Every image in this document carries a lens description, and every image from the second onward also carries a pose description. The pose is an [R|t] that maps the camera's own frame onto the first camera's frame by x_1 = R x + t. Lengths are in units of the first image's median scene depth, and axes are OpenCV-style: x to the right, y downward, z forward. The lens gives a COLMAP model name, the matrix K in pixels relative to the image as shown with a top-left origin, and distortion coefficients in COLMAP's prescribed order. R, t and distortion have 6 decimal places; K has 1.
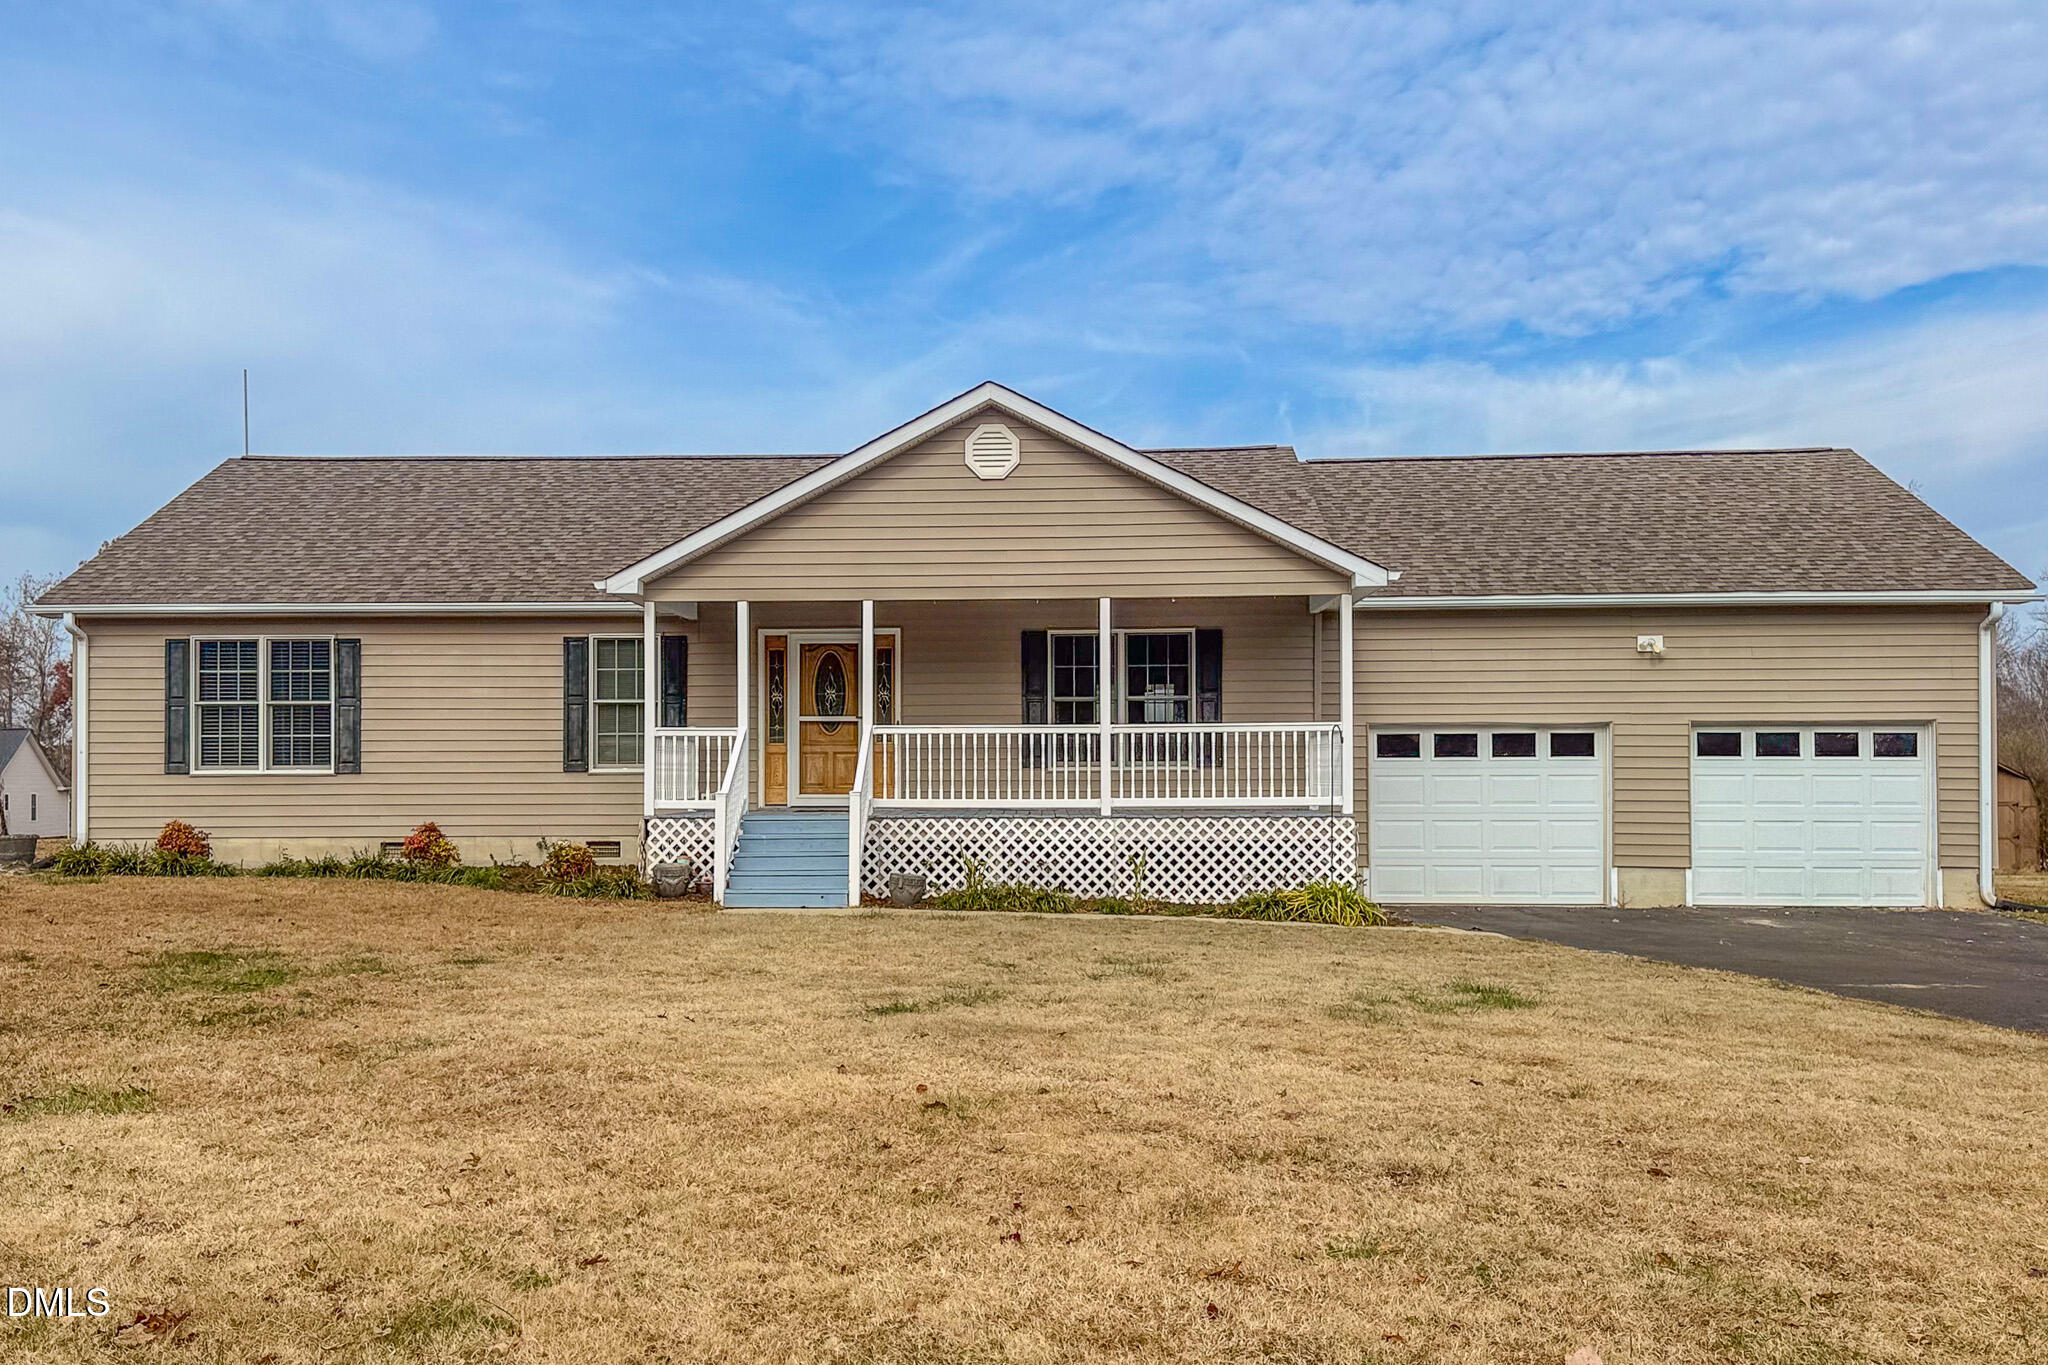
lens RADIAL K [[1884.4, 0, 1024.0], [0, 1884.4, 682.5], [0, 0, 1]] dist [0.120683, -0.243775]
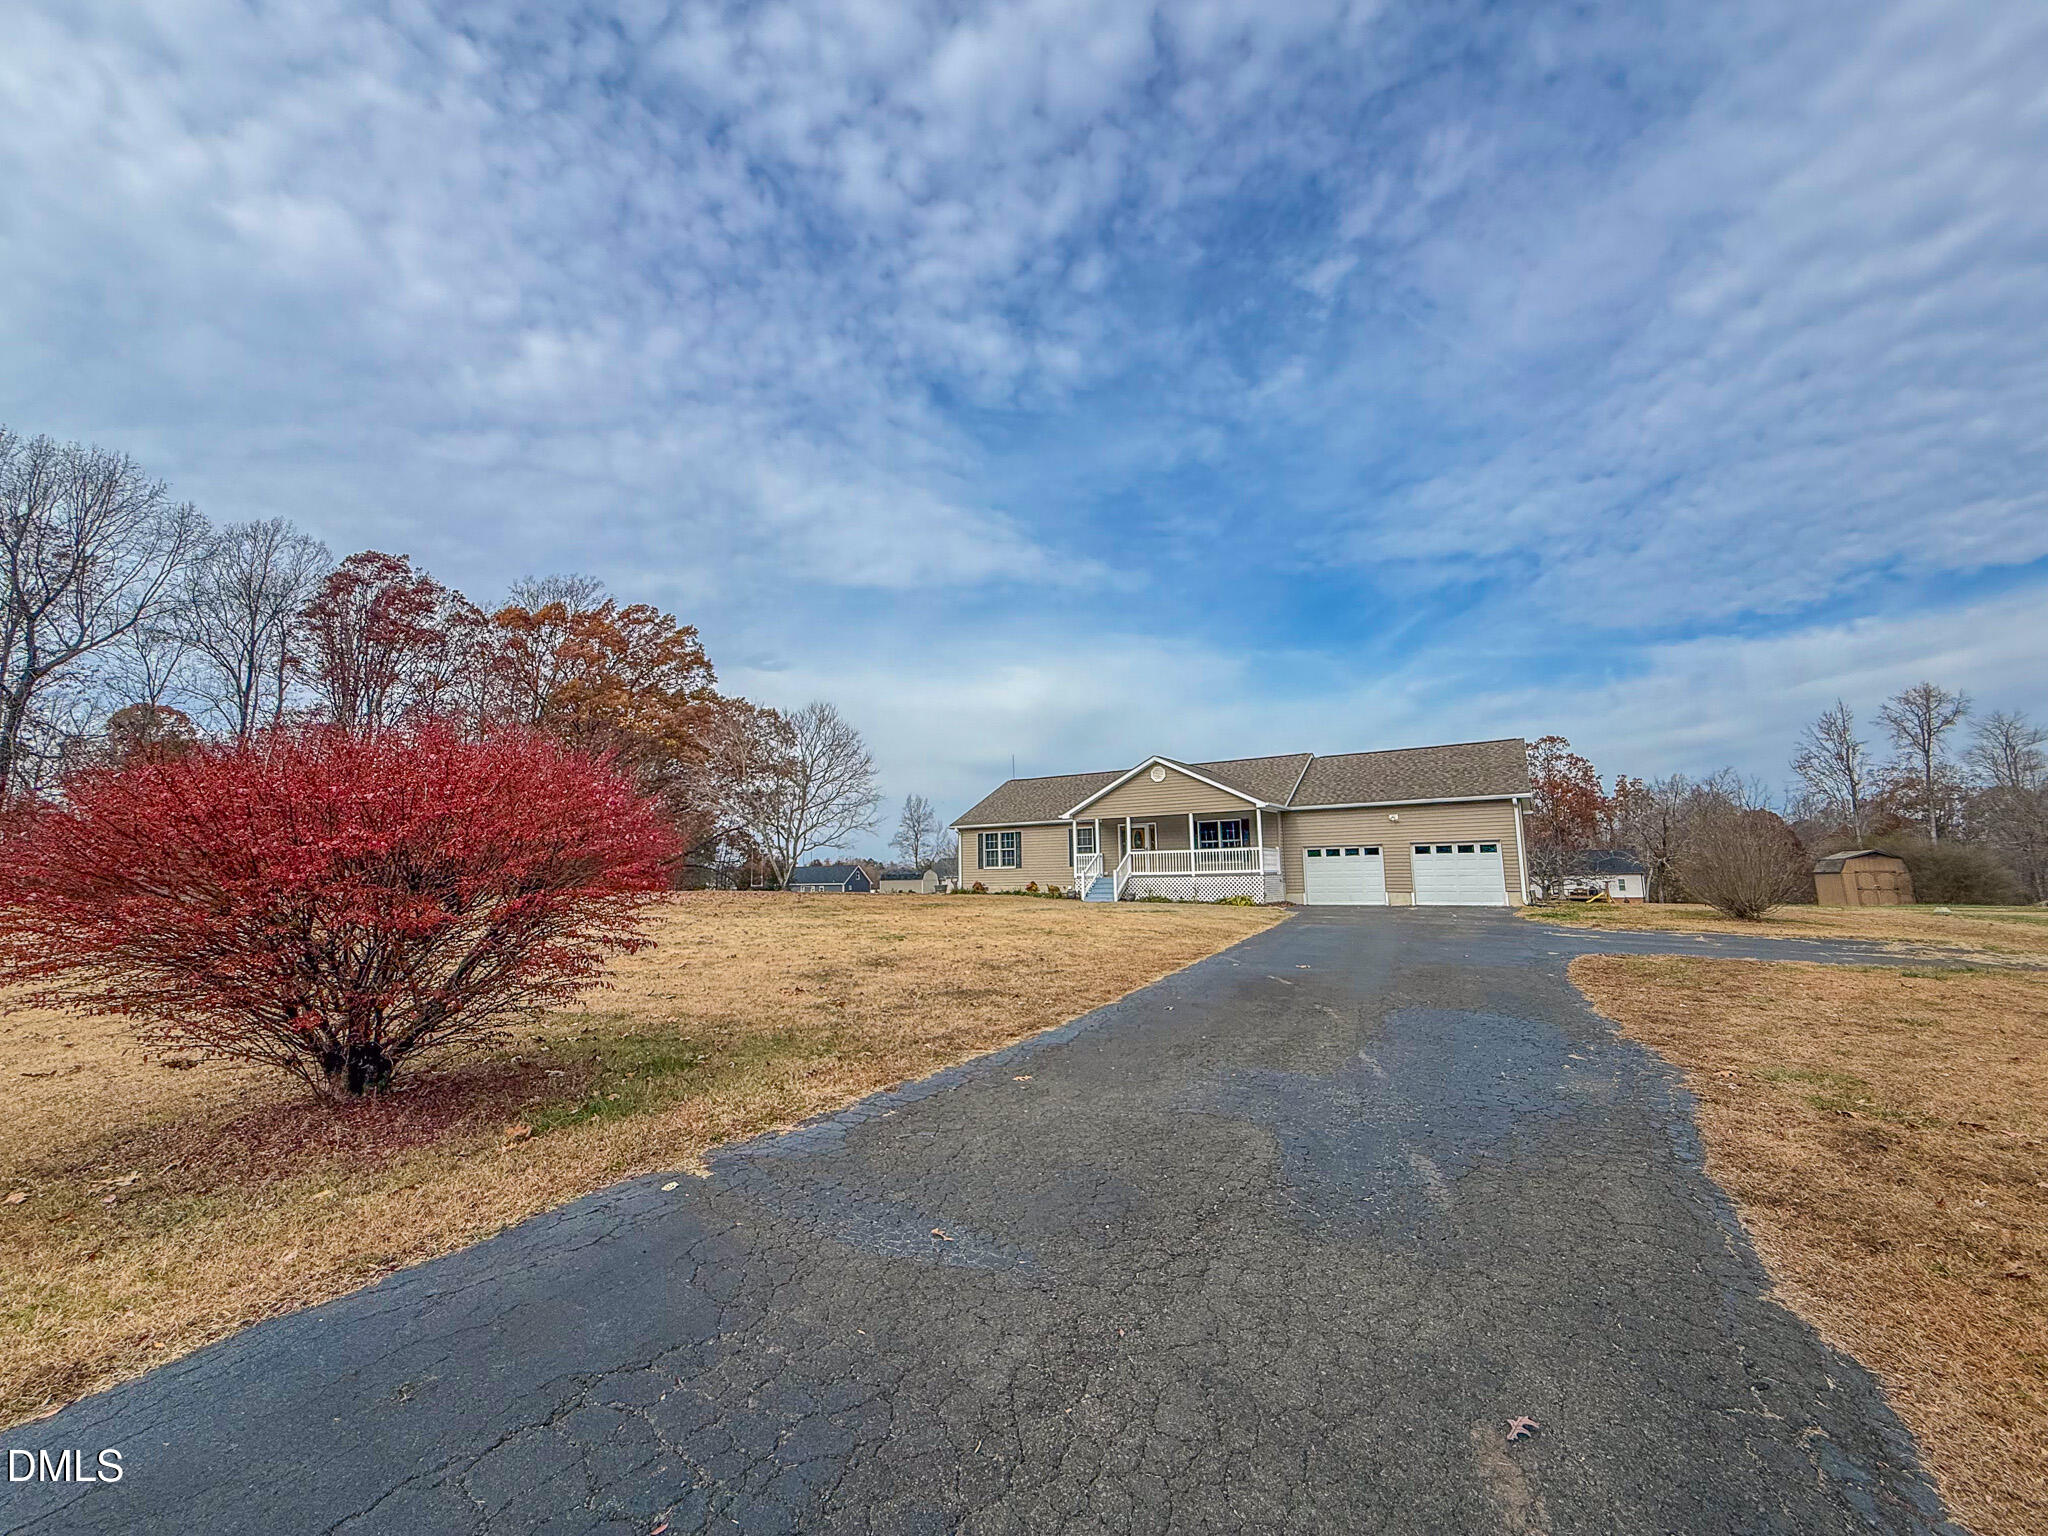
lens RADIAL K [[819.4, 0, 1024.0], [0, 819.4, 768.0], [0, 0, 1]] dist [0.001002, 0.000155]
pose [[0.879709, -0.074617, -0.469621, 0.423437], [0.038748, 0.995576, -0.085599, -0.009564], [0.473931, 0.057106, 0.878709, -0.418237]]
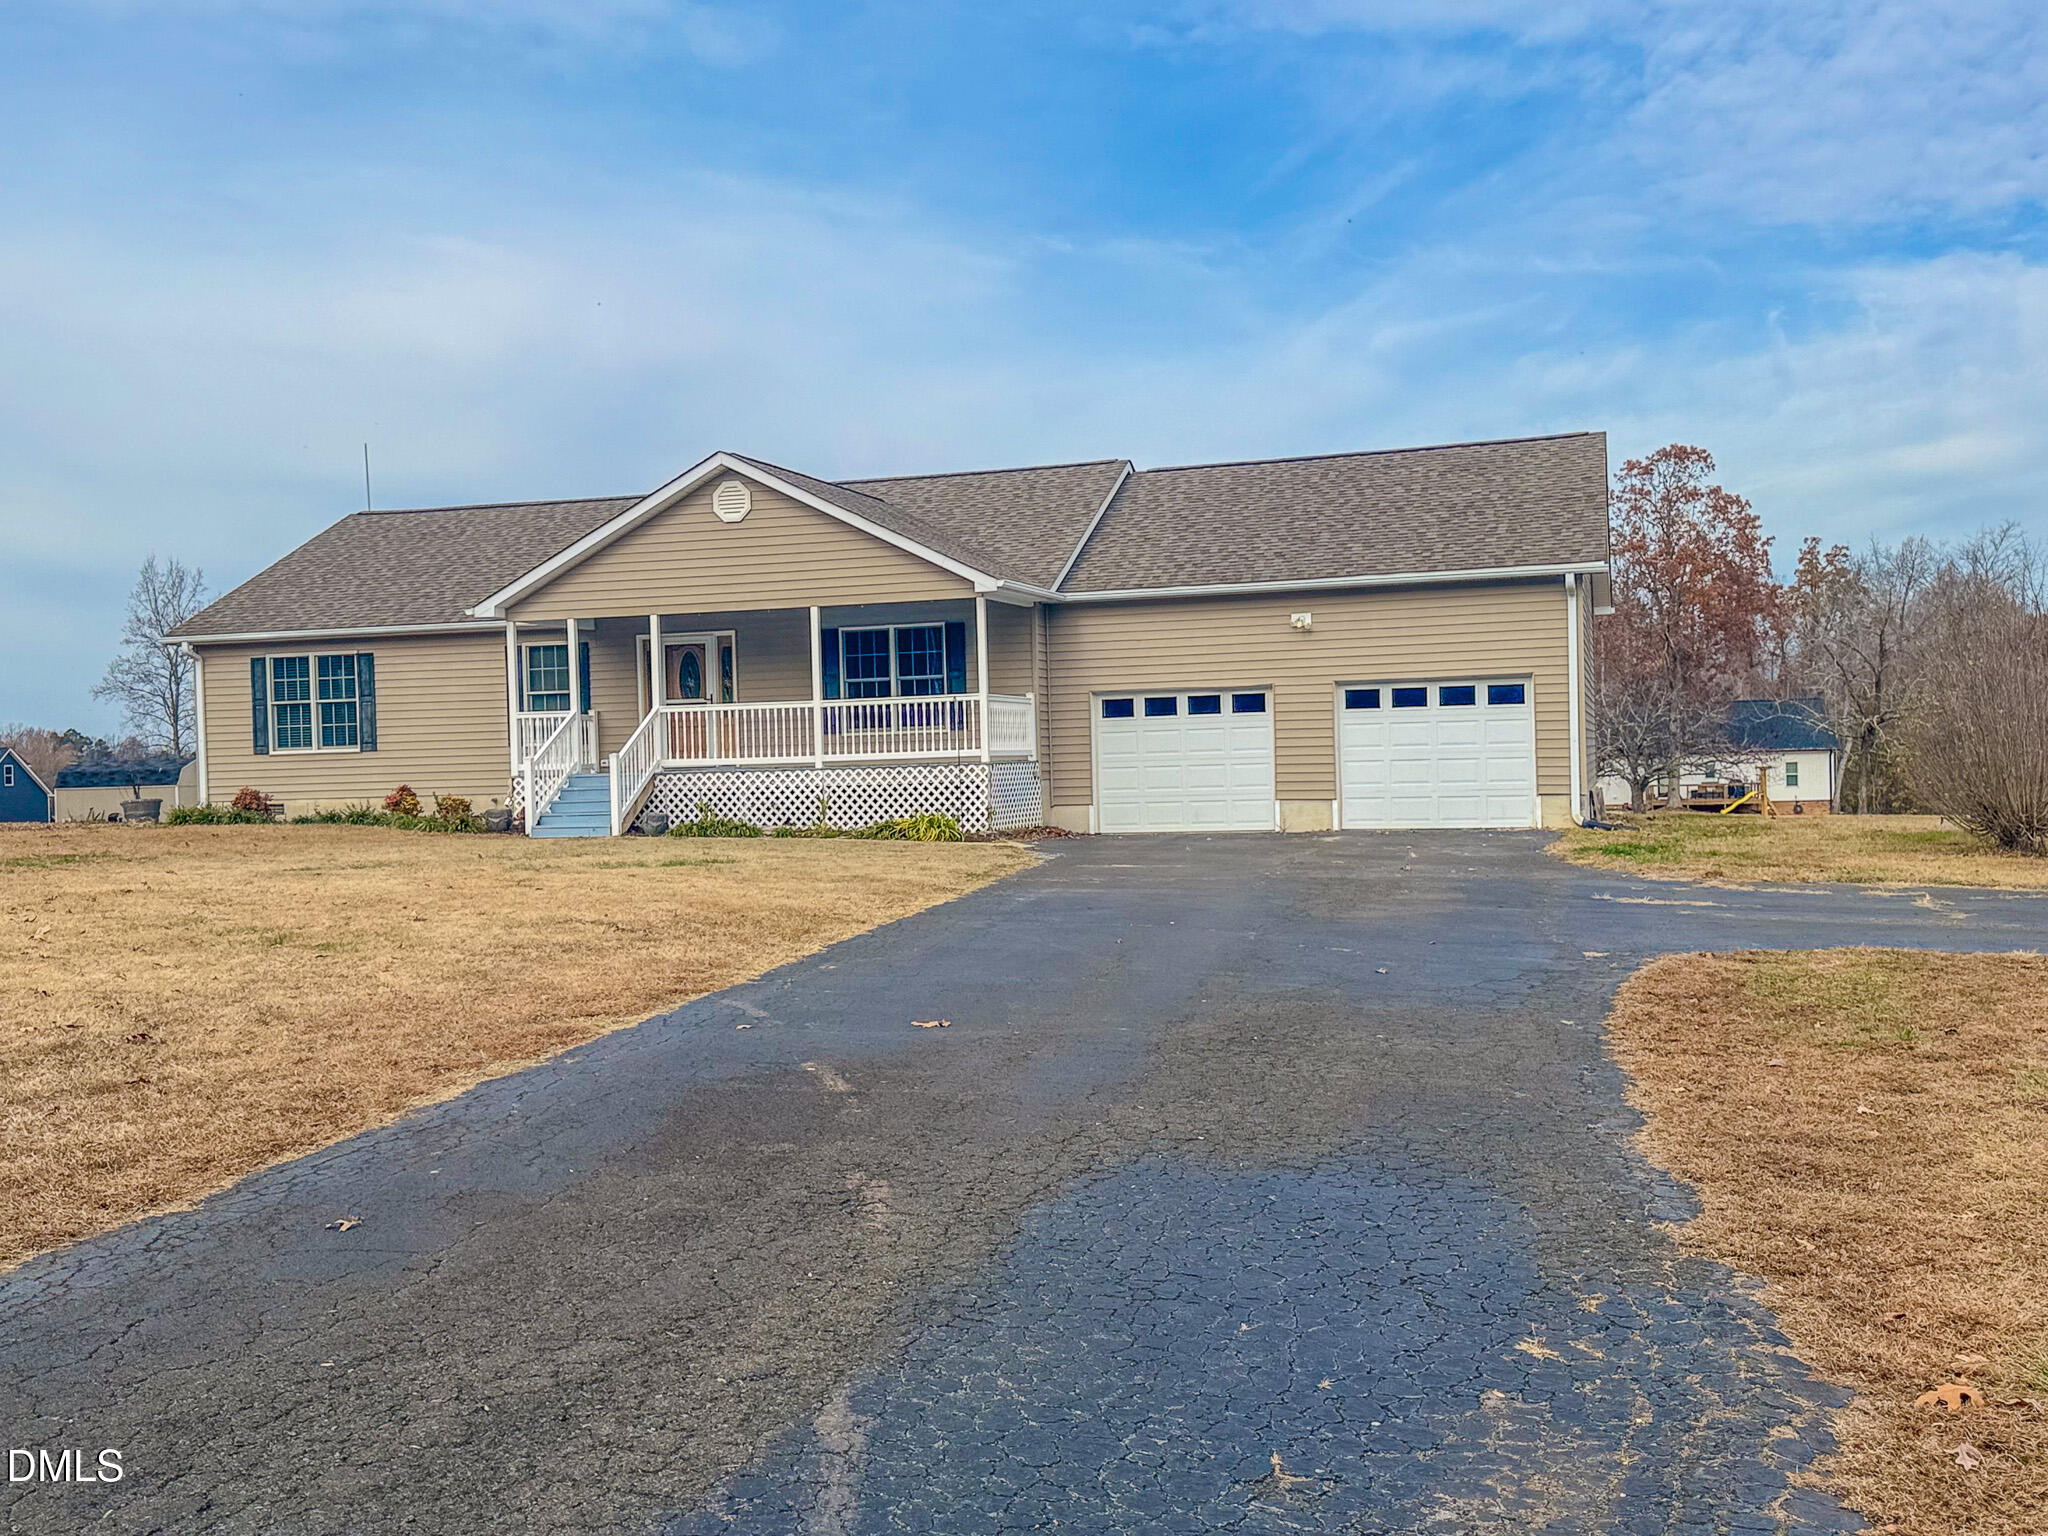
lens RADIAL K [[1960.0, 0, 1024.0], [0, 1960.0, 768.0], [0, 0, 1]] dist [0.173675, -0.390669]
pose [[0.971064, -0.023655, -0.237643, 0.449448], [0.037899, 0.997736, 0.055552, -0.002079], [0.235791, -0.062951, 0.969763, -0.287716]]
